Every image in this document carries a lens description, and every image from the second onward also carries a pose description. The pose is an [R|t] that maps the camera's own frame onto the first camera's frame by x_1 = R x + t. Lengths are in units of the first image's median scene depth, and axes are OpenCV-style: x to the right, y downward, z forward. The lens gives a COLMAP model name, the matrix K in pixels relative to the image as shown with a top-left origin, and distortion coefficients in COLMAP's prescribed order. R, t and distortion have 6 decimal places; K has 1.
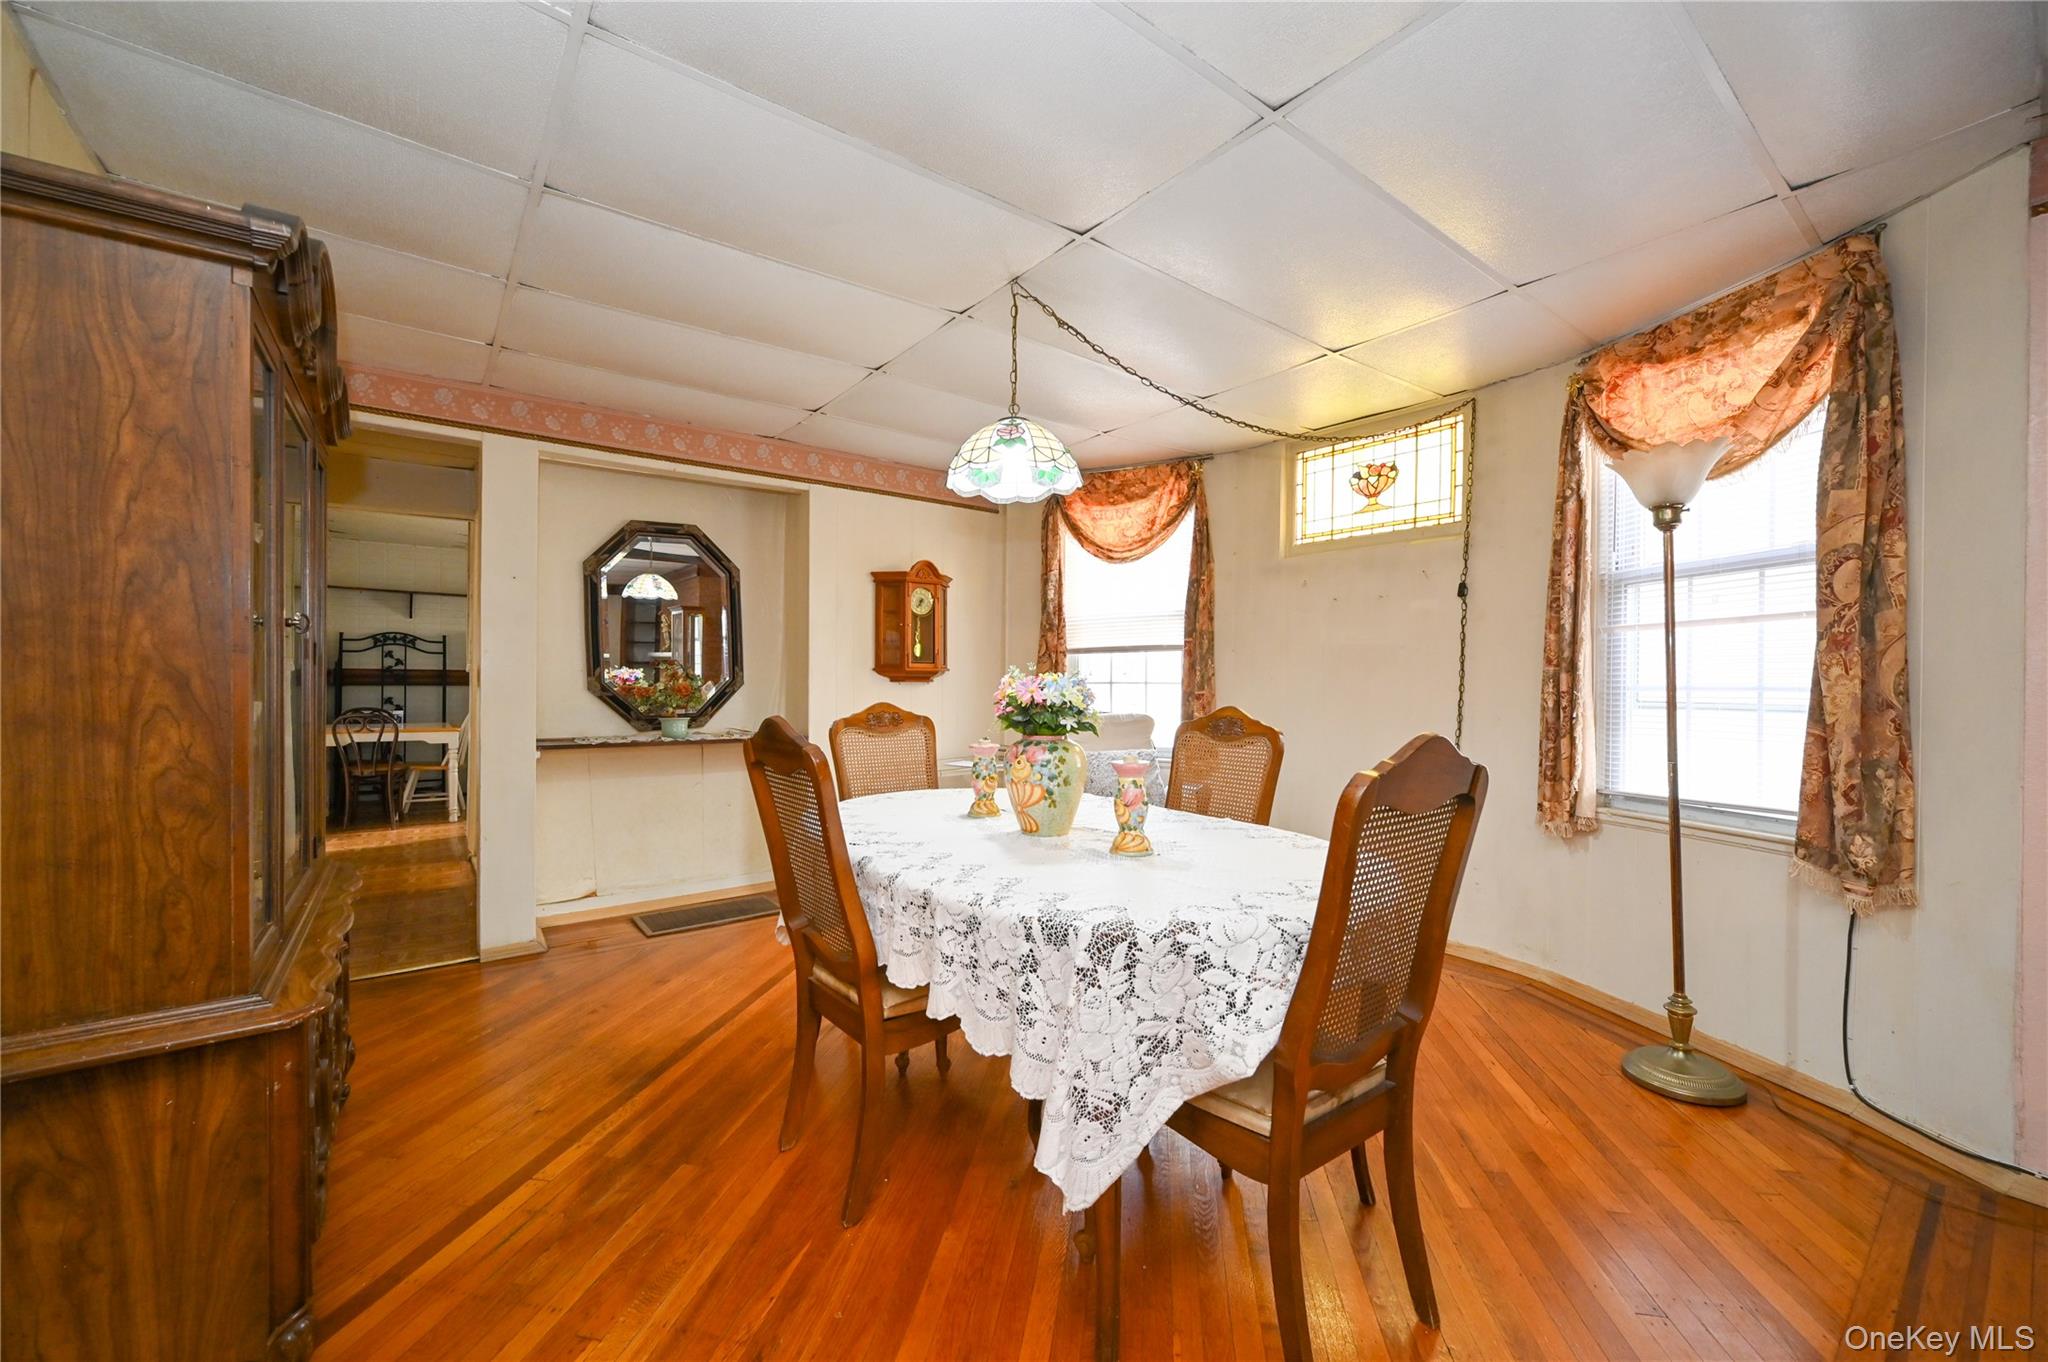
lens RADIAL K [[810.2, 0, 1024.0], [0, 810.2, 681.0], [0, 0, 1]] dist [0.000781, 0.000060]
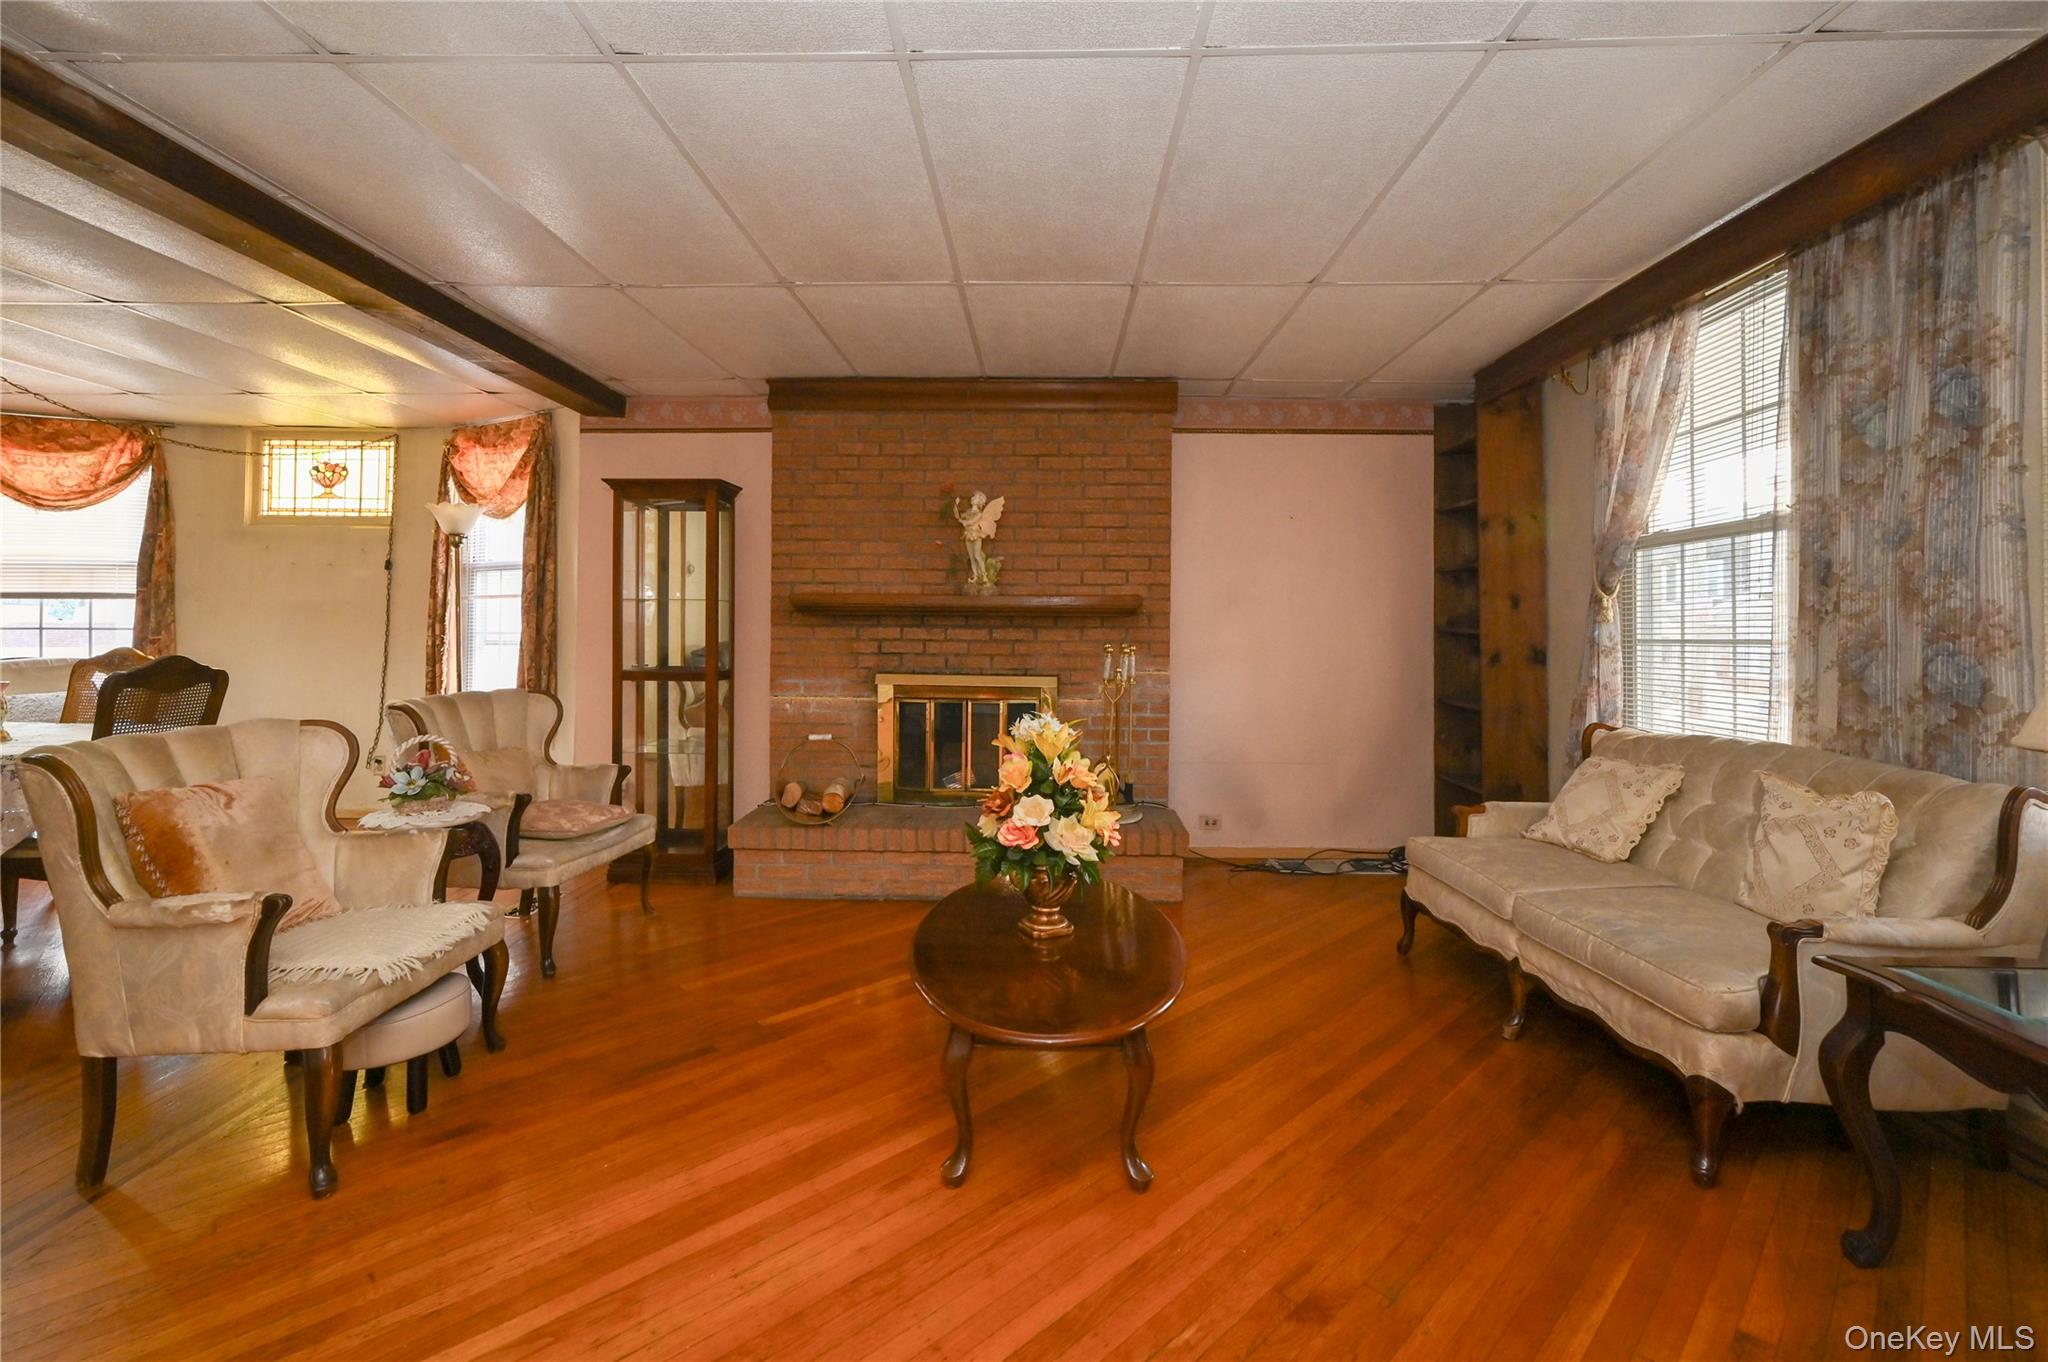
lens RADIAL K [[866.1, 0, 1024.9], [0, 866.1, 628.3], [0, 0, 1]] dist [0.000857, -0.000433]
pose [[0.625550, 0.001471, 0.780182, 0.041306], [-0.004319, 0.999989, 0.001578, -0.006052], [-0.780172, -0.004357, 0.625550, -0.763146]]
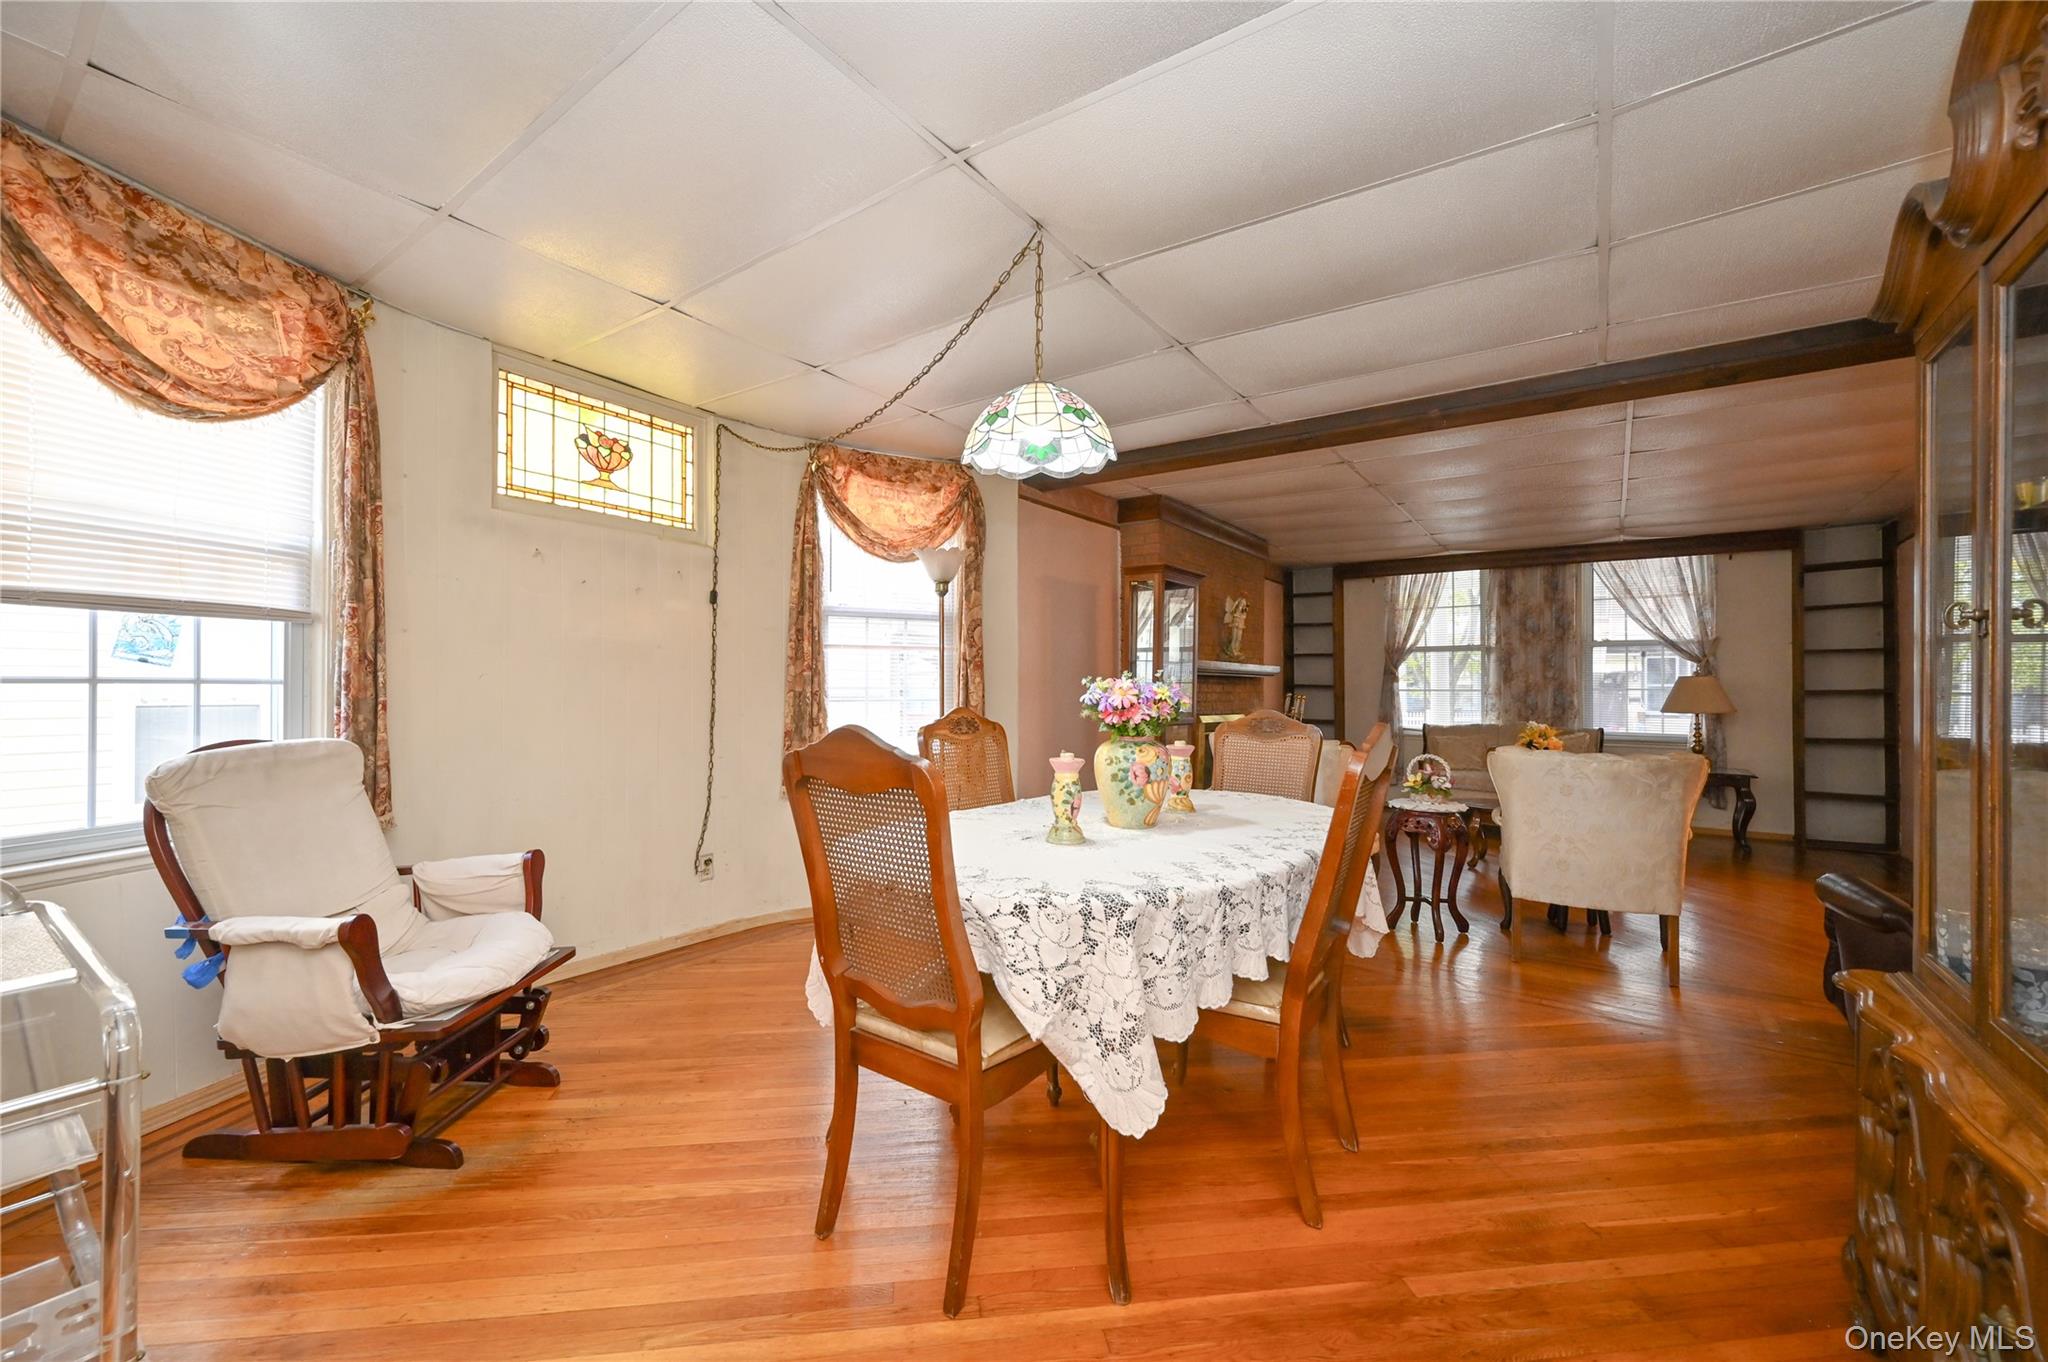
lens RADIAL K [[810.2, 0, 1024.0], [0, 810.2, 681.0], [0, 0, 1]] dist [0.000781, 0.000060]
pose [[-0.302945, -0.000170, 0.953008, -0.548165], [-0.008662, 0.999959, -0.002575, -0.001410], [-0.952969, -0.009035, -0.302934, 0.833400]]
